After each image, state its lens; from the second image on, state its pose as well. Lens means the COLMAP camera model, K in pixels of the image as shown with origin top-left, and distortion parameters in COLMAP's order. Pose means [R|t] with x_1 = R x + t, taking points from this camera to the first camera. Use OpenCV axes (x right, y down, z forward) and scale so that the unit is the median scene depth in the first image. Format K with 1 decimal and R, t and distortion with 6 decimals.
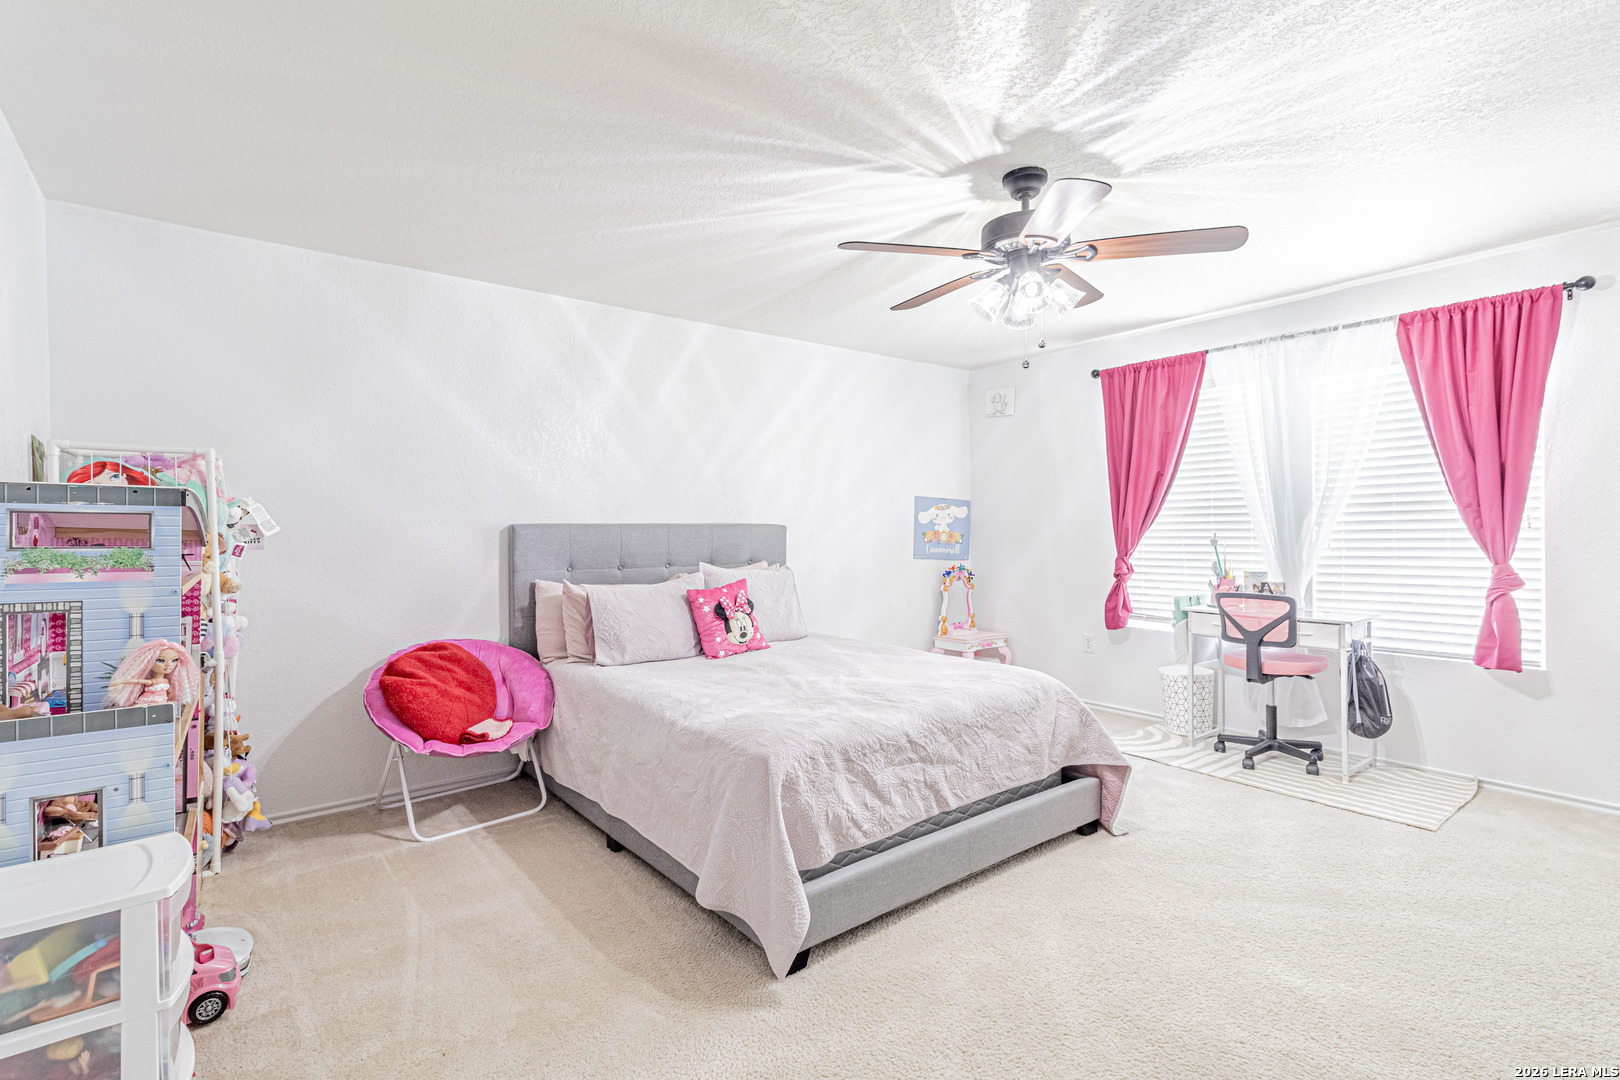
lens RADIAL K [[752.3, 0, 817.6], [0, 752.3, 540.8], [0, 0, 1]] dist [0.003243, 0.000686]
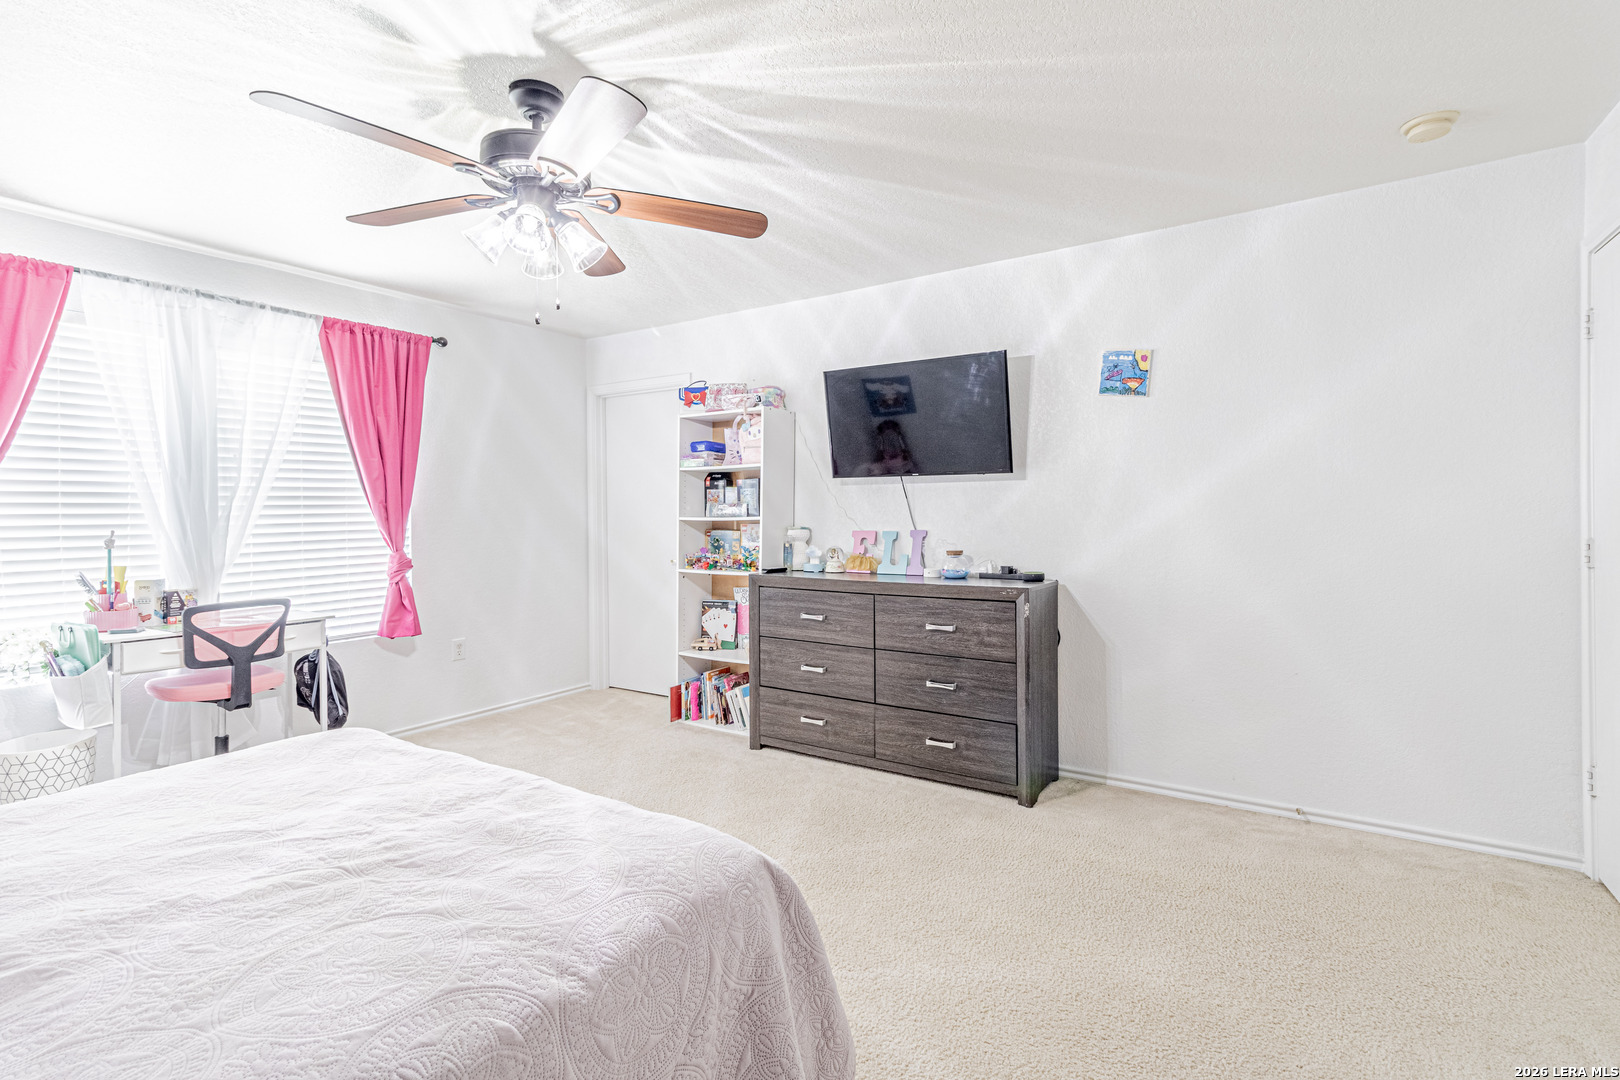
lens RADIAL K [[757.4, 0, 807.8], [0, 757.4, 512.1], [0, 0, 1]] dist [0.000534, -0.000040]
pose [[-0.319386, 0.011088, 0.947560, -0.462200], [0.027489, 0.999619, -0.002432, -0.009694], [-0.947226, 0.025271, -0.319569, 0.760609]]
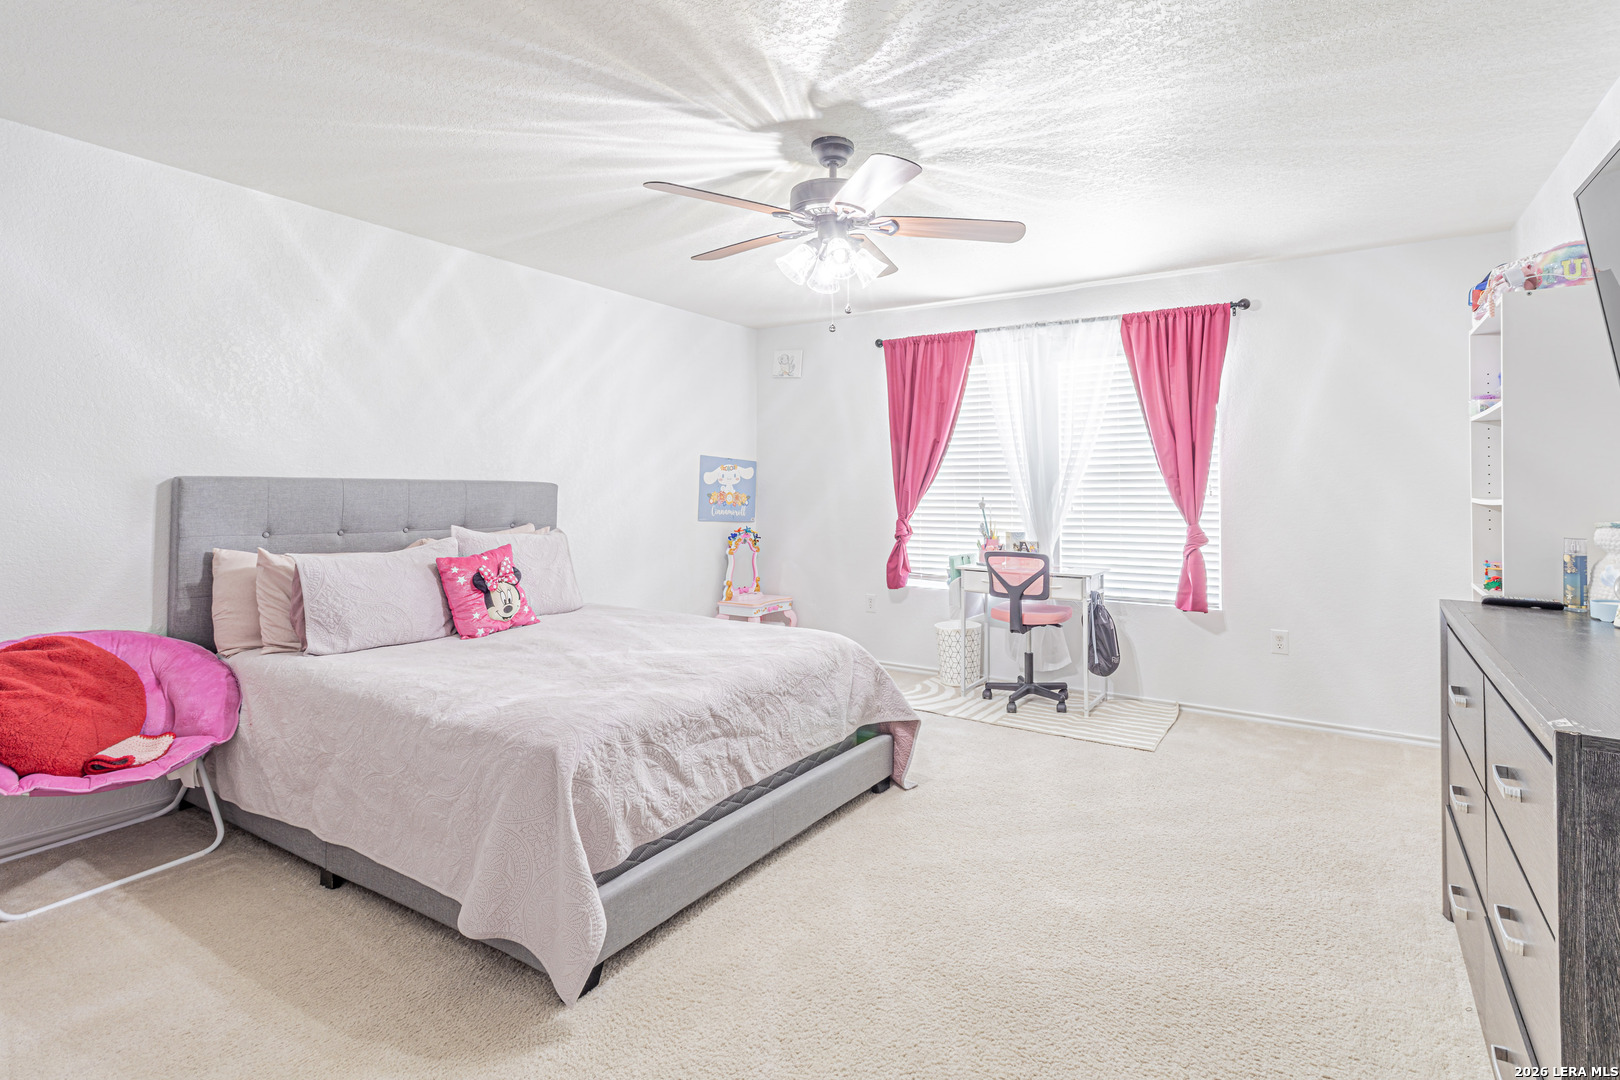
lens RADIAL K [[773.2, 0, 868.5], [0, 773.2, 476.2], [0, 0, 1]] dist [0.001206, 0.000700]
pose [[0.934028, 0.019595, 0.356662, -0.034219], [-0.007332, 0.999336, -0.035701, 0.000851], [-0.357125, 0.030730, 0.933551, 0.014840]]
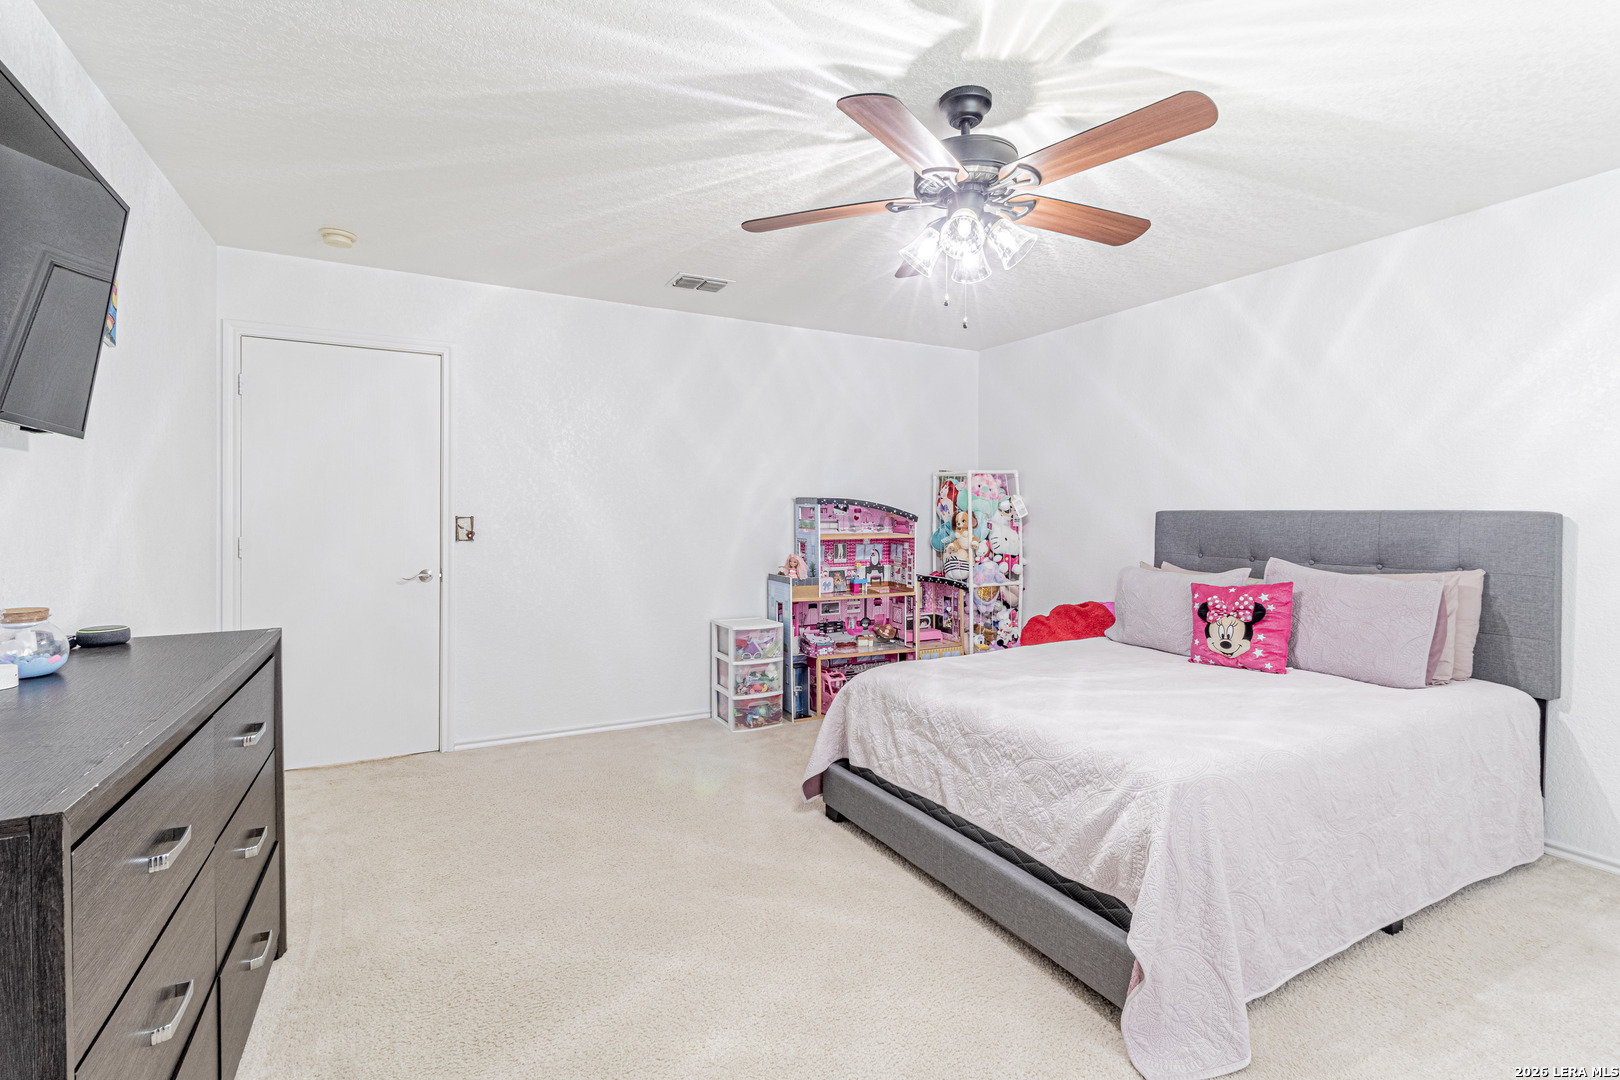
lens RADIAL K [[753.0, 0, 810.0], [0, 753.0, 540.0], [0, 0, 1]] dist [0.002002, 0.000201]
pose [[-0.179991, 0.042439, -0.982752, 0.876208], [-0.016121, 0.998807, 0.046085, -0.024255], [0.983536, 0.024138, -0.179092, 0.754382]]
